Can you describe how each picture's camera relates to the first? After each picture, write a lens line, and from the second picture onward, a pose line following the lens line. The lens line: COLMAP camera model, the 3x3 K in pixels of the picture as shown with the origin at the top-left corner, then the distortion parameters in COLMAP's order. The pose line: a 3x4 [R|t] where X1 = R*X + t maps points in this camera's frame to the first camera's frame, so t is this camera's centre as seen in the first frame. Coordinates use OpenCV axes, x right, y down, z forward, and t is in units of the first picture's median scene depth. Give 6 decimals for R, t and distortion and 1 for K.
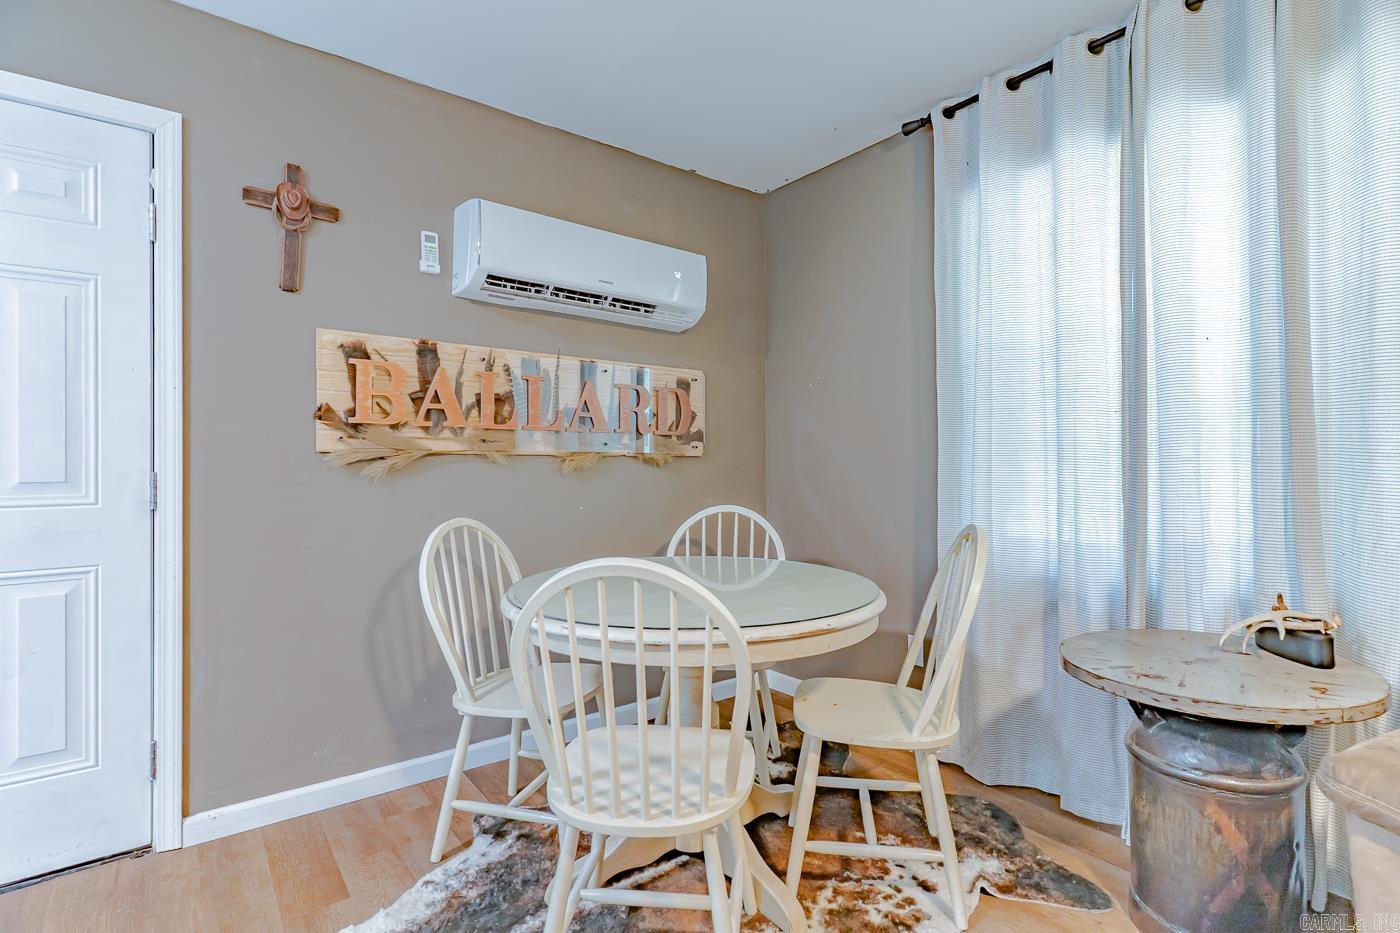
lens RADIAL K [[650.6, 0, 700.0], [0, 650.6, 466.5], [0, 0, 1]] dist [-0.026822, -0.000311]
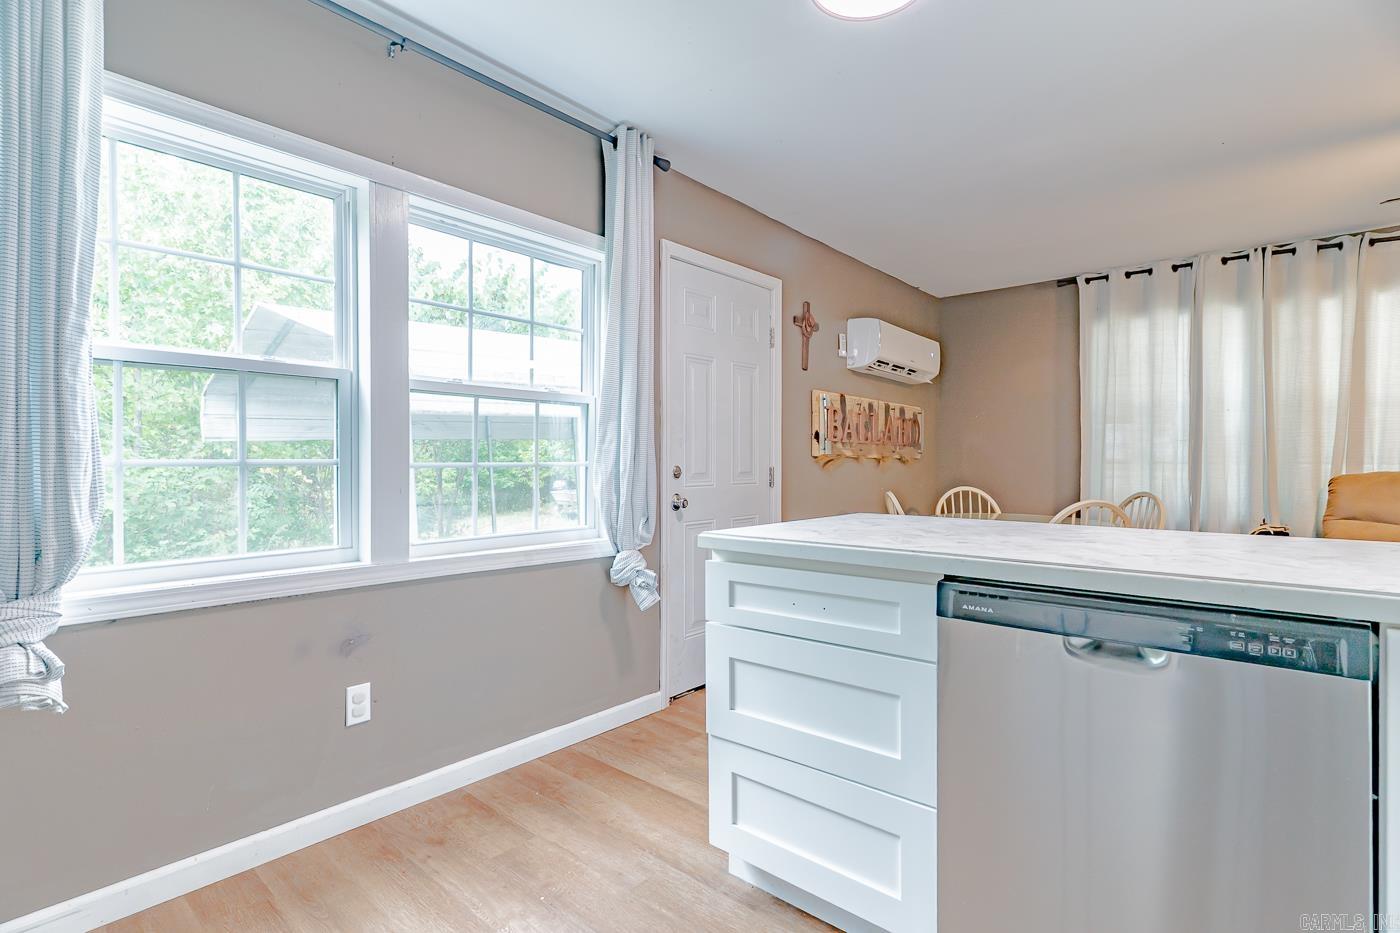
lens RADIAL K [[672.4, 0, 700.0], [0, 672.4, 466.5], [0, 0, 1]] dist [-0.001021, -0.000286]
pose [[0.980360, 0.002472, 0.197199, -1.278789], [-0.004036, 0.999964, 0.007529, -0.007851], [-0.197173, -0.008177, 0.980335, -0.826643]]
